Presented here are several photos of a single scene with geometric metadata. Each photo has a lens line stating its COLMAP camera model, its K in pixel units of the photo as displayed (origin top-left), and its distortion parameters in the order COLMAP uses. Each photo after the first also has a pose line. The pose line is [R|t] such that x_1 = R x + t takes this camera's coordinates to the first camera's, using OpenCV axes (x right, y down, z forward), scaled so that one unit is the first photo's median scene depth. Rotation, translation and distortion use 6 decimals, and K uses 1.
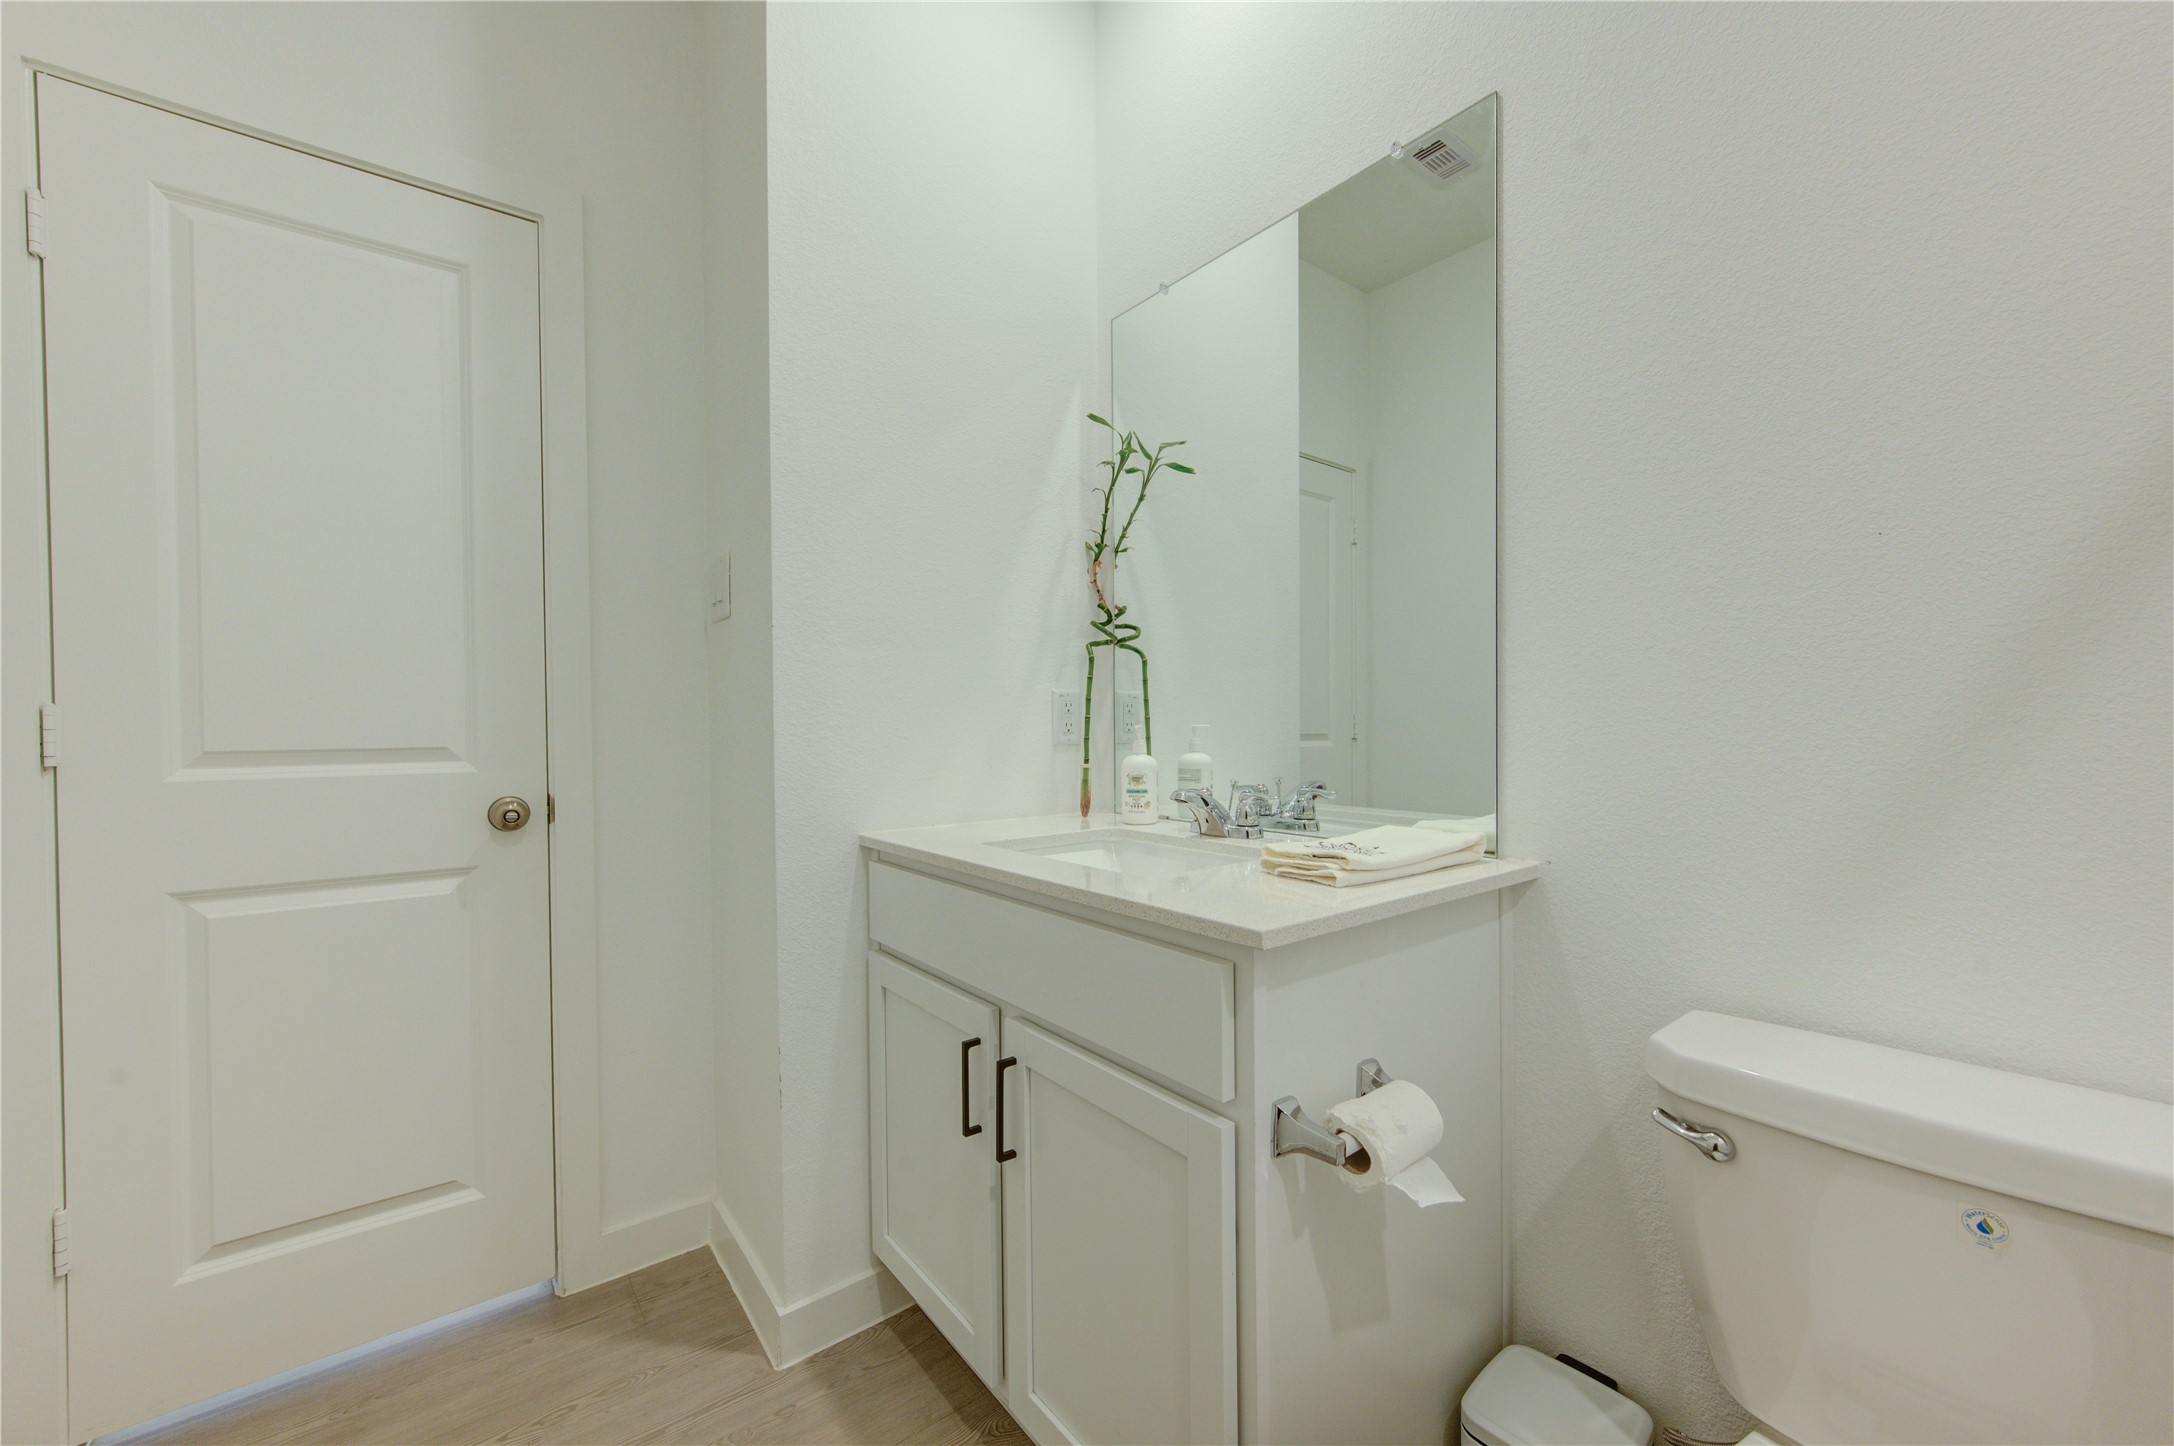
lens RADIAL K [[847.5, 0, 1093.0], [0, 847.5, 733.8], [0, 0, 1]] dist [0.003575, 0.000643]
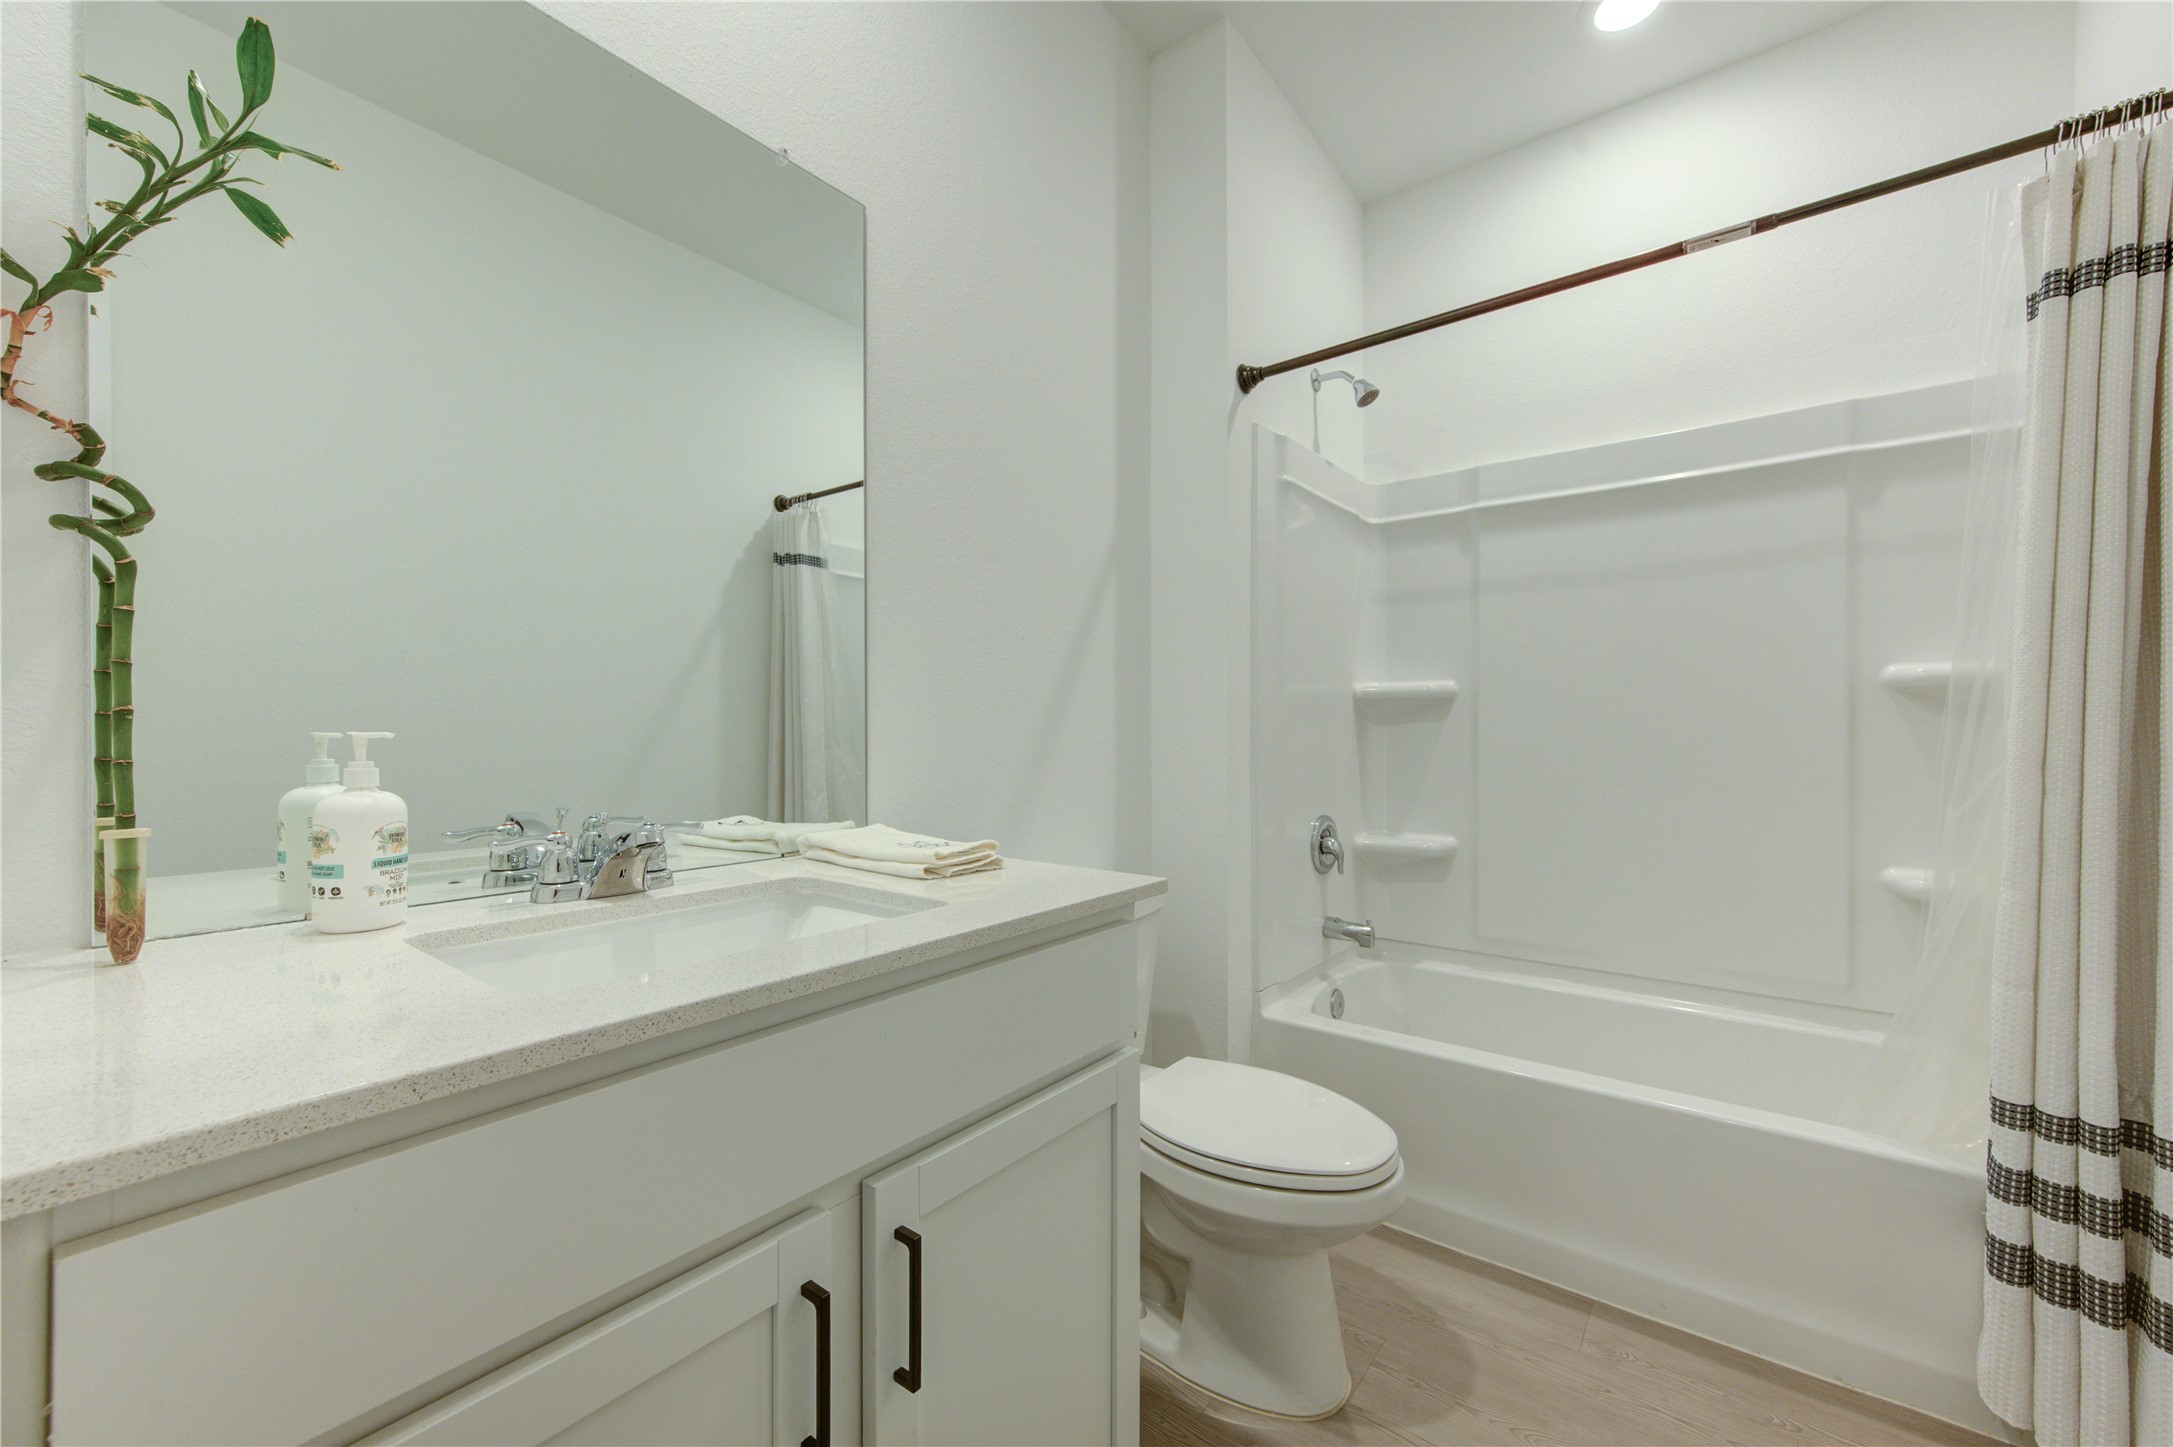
lens RADIAL K [[847.1, 0, 1092.5], [0, 847.1, 734.3], [0, 0, 1]] dist [0.003575, 0.000643]
pose [[-0.251424, 0.008814, 0.967837, -0.569357], [0.015680, 0.999864, -0.005033, 0.000598], [-0.967750, 0.013910, -0.251528, 0.745298]]
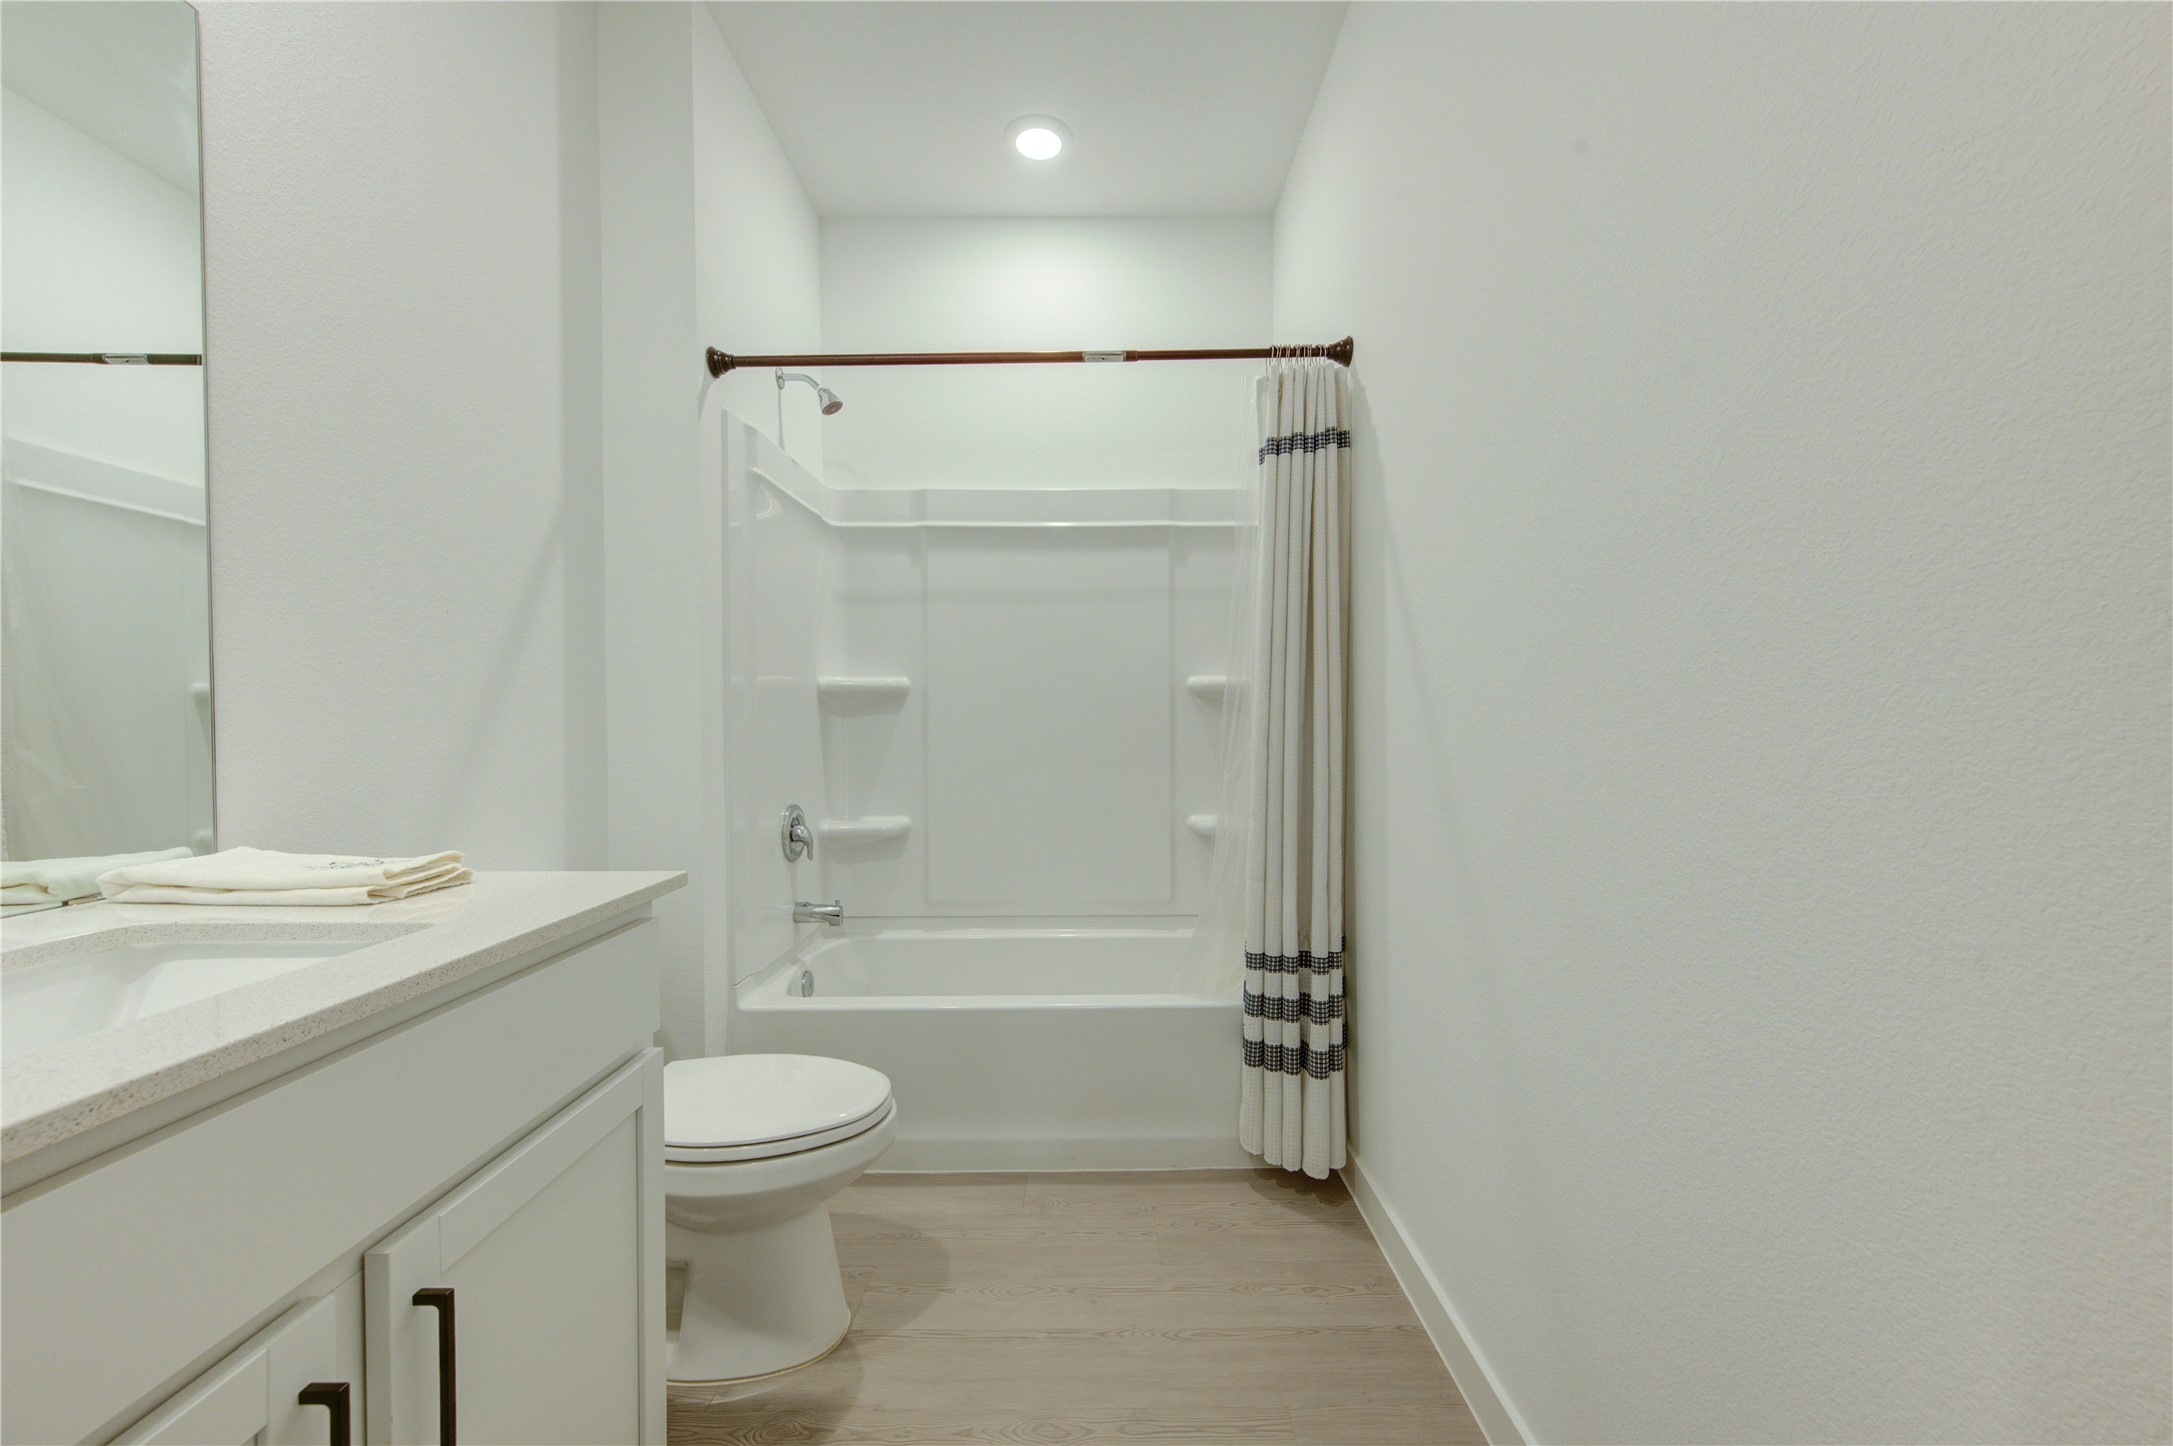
lens RADIAL K [[847.1, 0, 1092.5], [0, 847.1, 733.8], [0, 0, 1]] dist [0.003575, 0.000643]
pose [[-0.789583, 0.006560, 0.613609, -0.599234], [0.021448, 0.999627, 0.016912, -0.000386], [-0.613269, 0.026514, -0.789429, 0.858671]]
